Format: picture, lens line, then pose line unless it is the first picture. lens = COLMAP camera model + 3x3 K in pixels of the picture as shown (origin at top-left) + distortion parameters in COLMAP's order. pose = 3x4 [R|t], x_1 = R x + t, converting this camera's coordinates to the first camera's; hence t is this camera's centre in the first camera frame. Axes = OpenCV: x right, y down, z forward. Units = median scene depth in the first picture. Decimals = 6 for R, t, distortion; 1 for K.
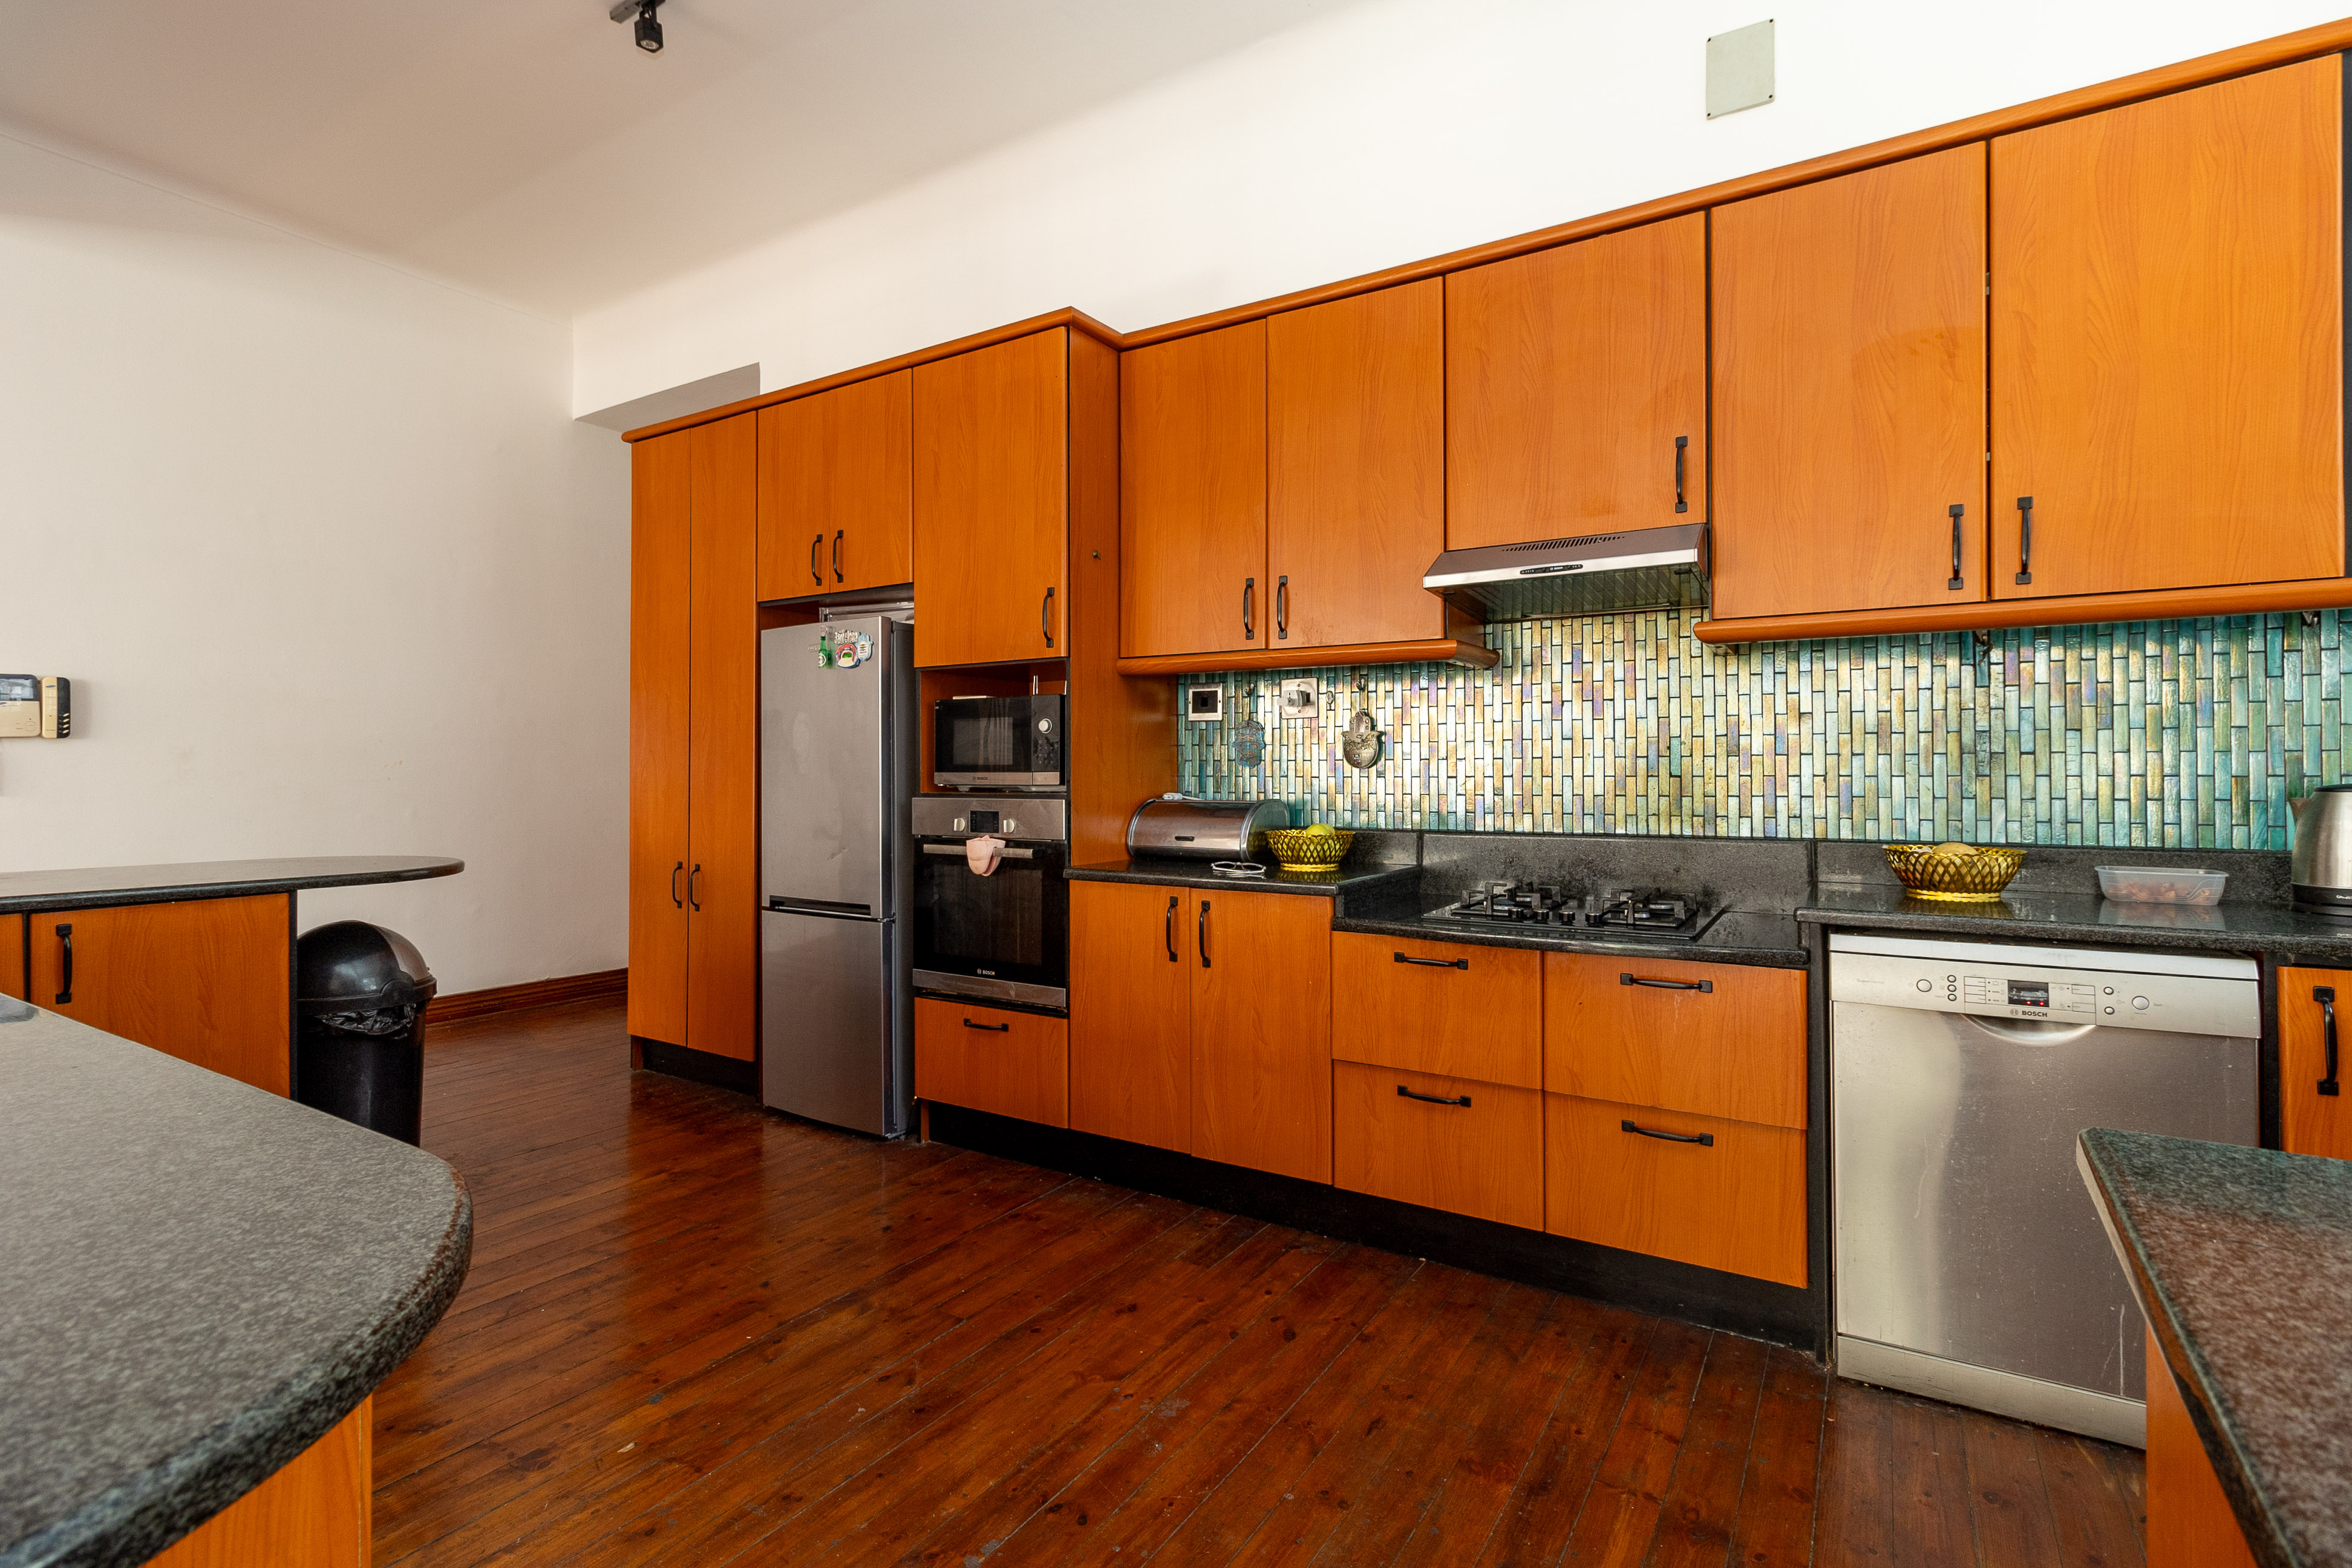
lens RADIAL K [[1089.0, 0, 1160.6], [0, 1089.0, 759.8], [0, 0, 1]] dist [0.002999, 0.000240]
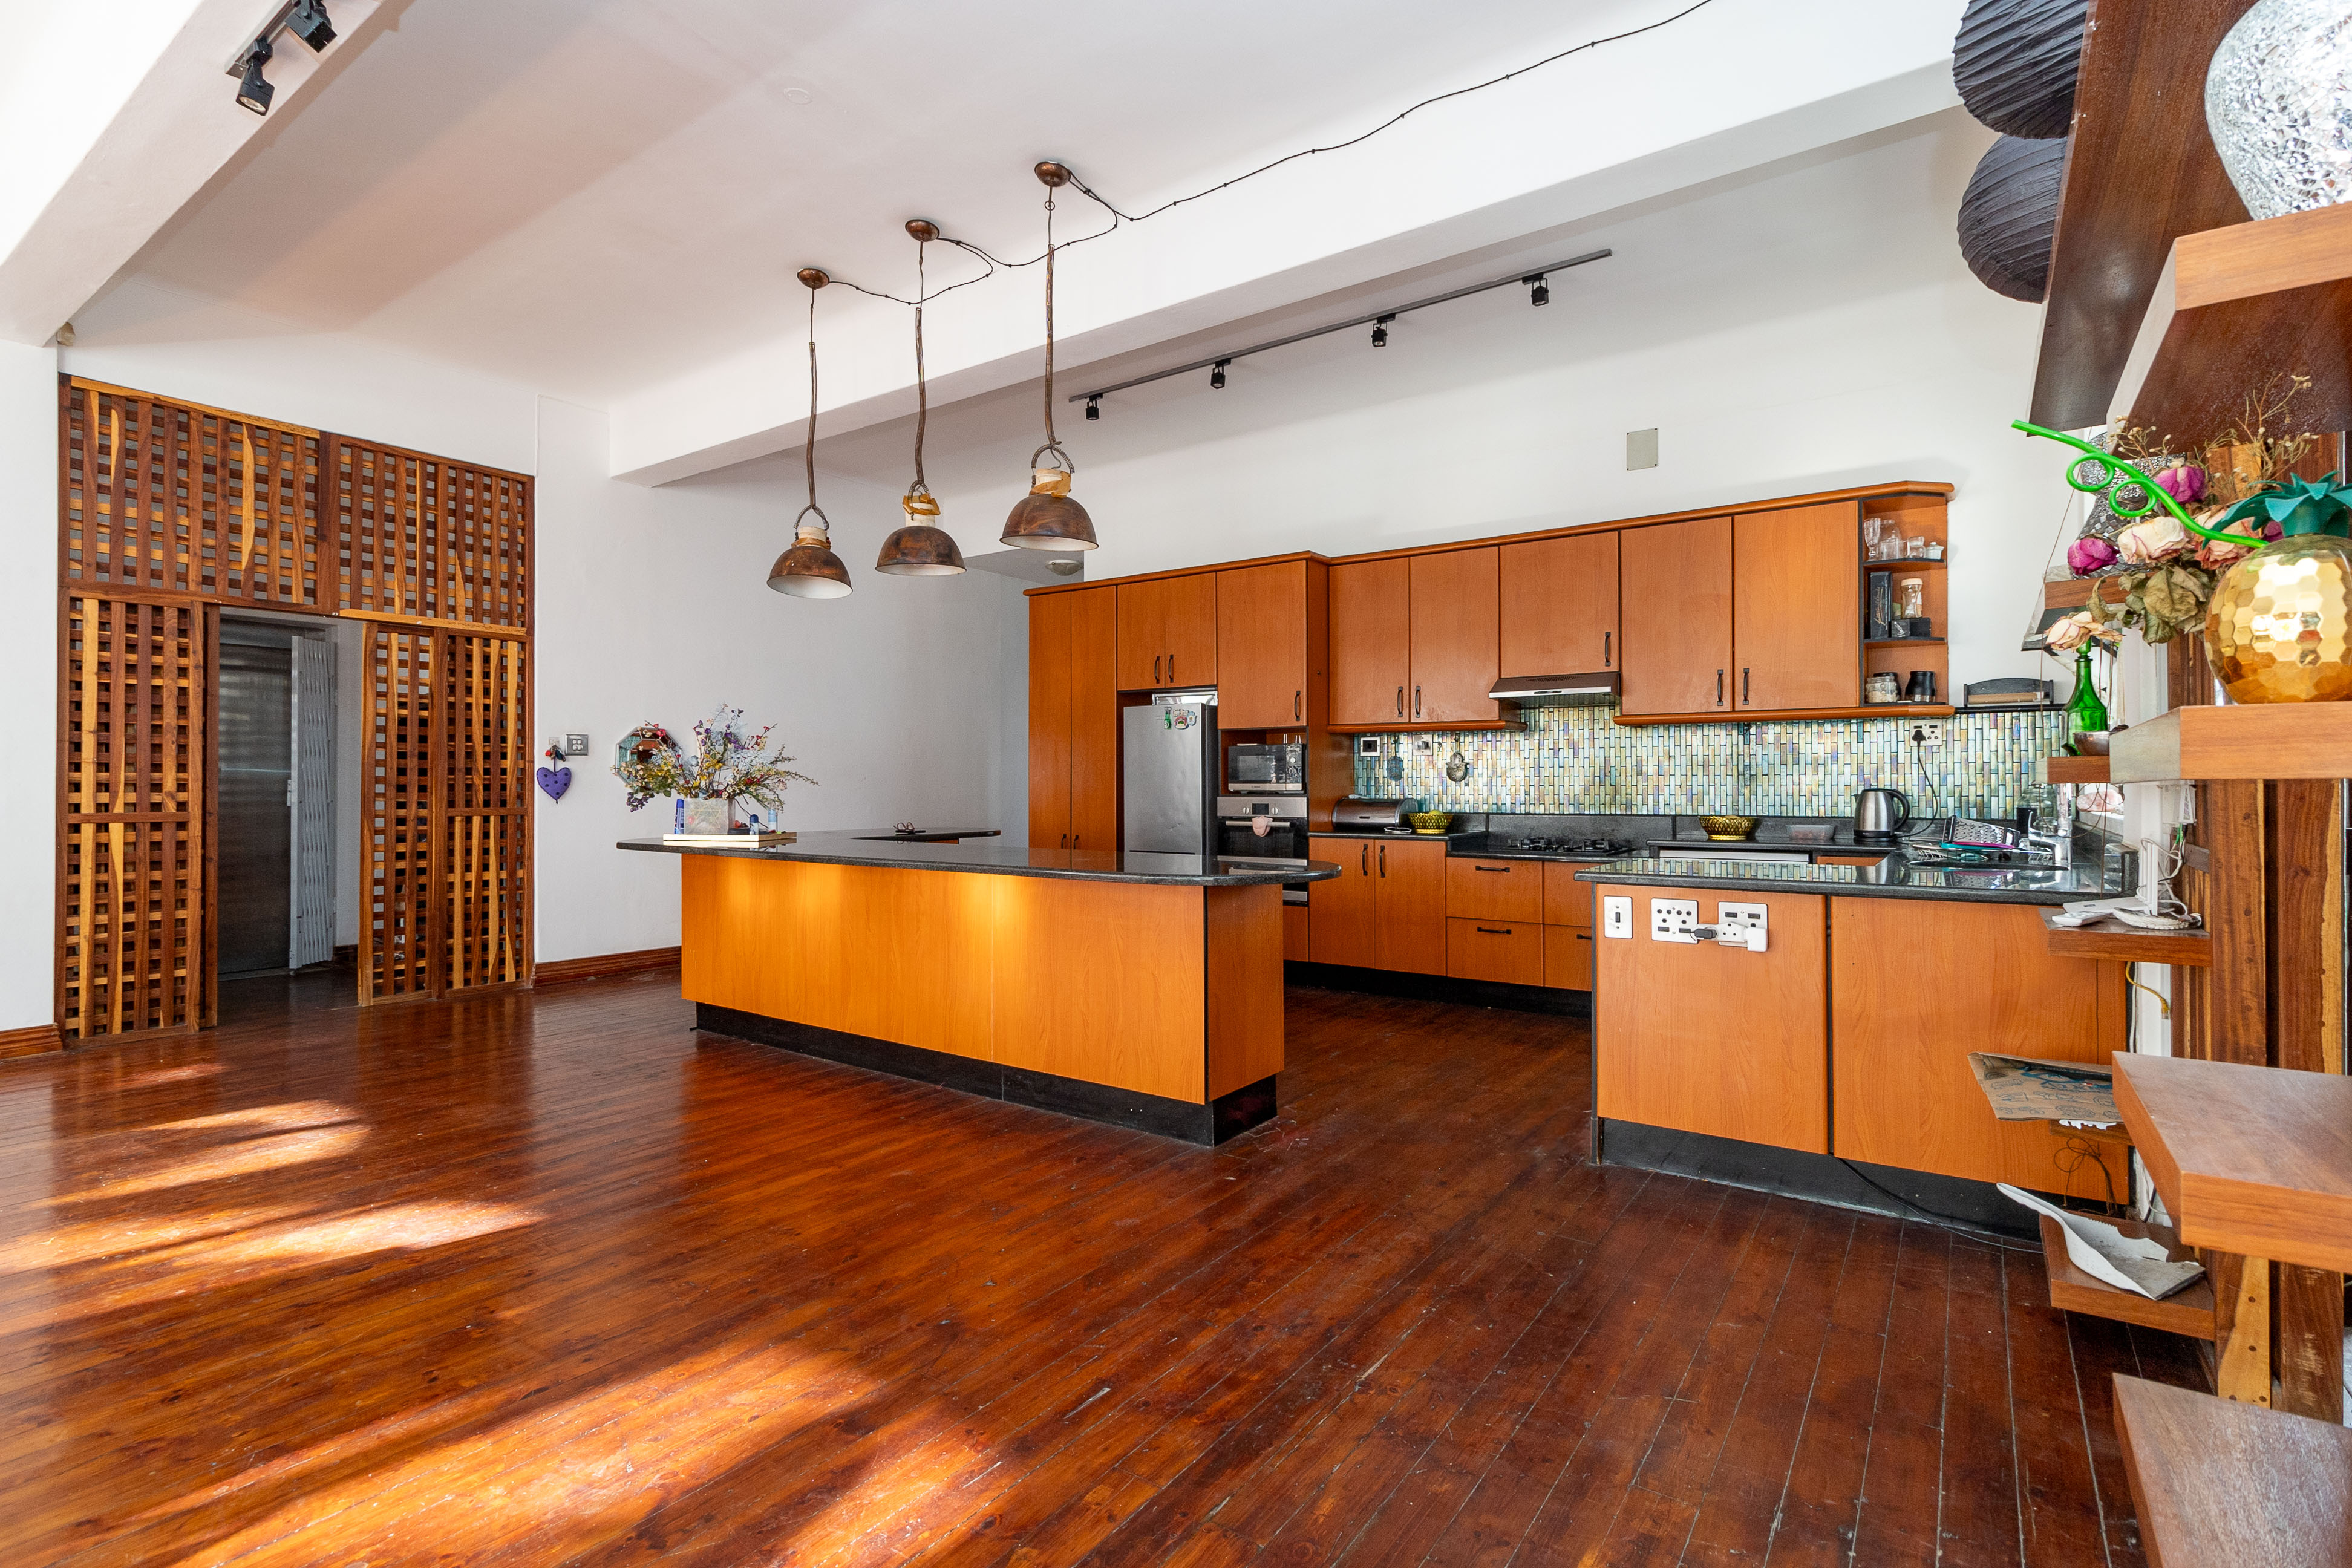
lens RADIAL K [[1089.0, 0, 1152.4], [0, 1089.0, 773.0], [0, 0, 1]] dist [0.002999, 0.000240]
pose [[0.998176, -0.001216, -0.060365, -0.246342], [0.001326, 0.999998, 0.001792, -0.012086], [0.060362, -0.001869, 0.998175, -0.999553]]
